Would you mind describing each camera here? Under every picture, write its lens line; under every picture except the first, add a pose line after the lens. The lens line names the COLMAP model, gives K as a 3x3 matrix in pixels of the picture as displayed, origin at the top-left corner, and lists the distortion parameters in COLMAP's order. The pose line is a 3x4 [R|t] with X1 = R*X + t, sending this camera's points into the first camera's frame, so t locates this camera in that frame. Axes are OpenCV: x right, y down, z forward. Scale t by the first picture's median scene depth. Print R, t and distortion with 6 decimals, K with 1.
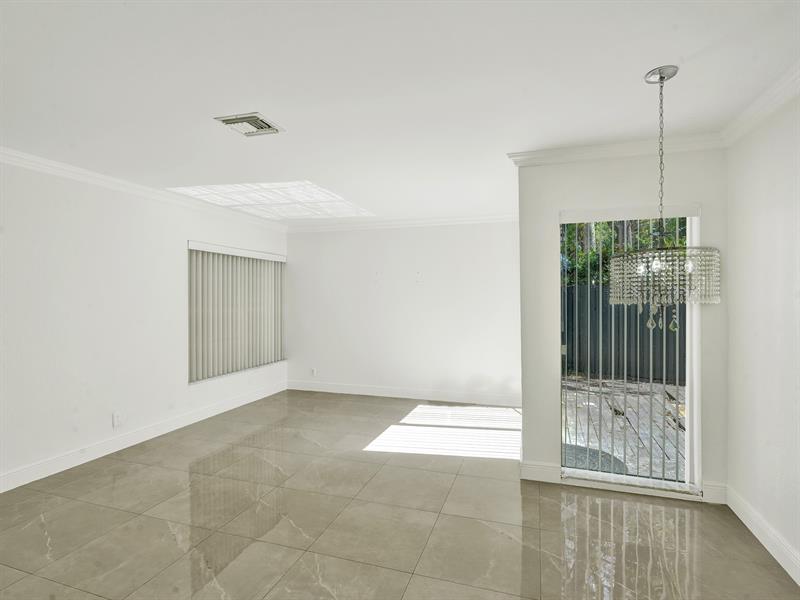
lens RADIAL K [[415.7, 0, 395.9], [0, 415.7, 303.3], [0, 0, 1]] dist [0.000808, -0.000095]
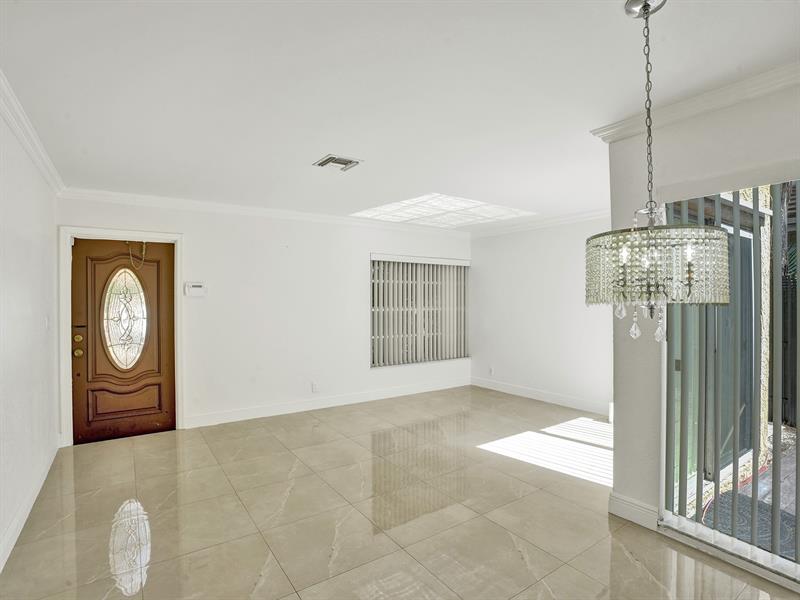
lens RADIAL K [[411.3, 0, 400.0], [0, 411.3, 300.0], [0, 0, 1]] dist [-0.047020, 0.019628]
pose [[0.800320, -0.001112, -0.599572, 0.308848], [-0.008107, 0.999887, -0.012676, 0.004620], [0.599518, 0.015006, 0.800220, 0.060607]]
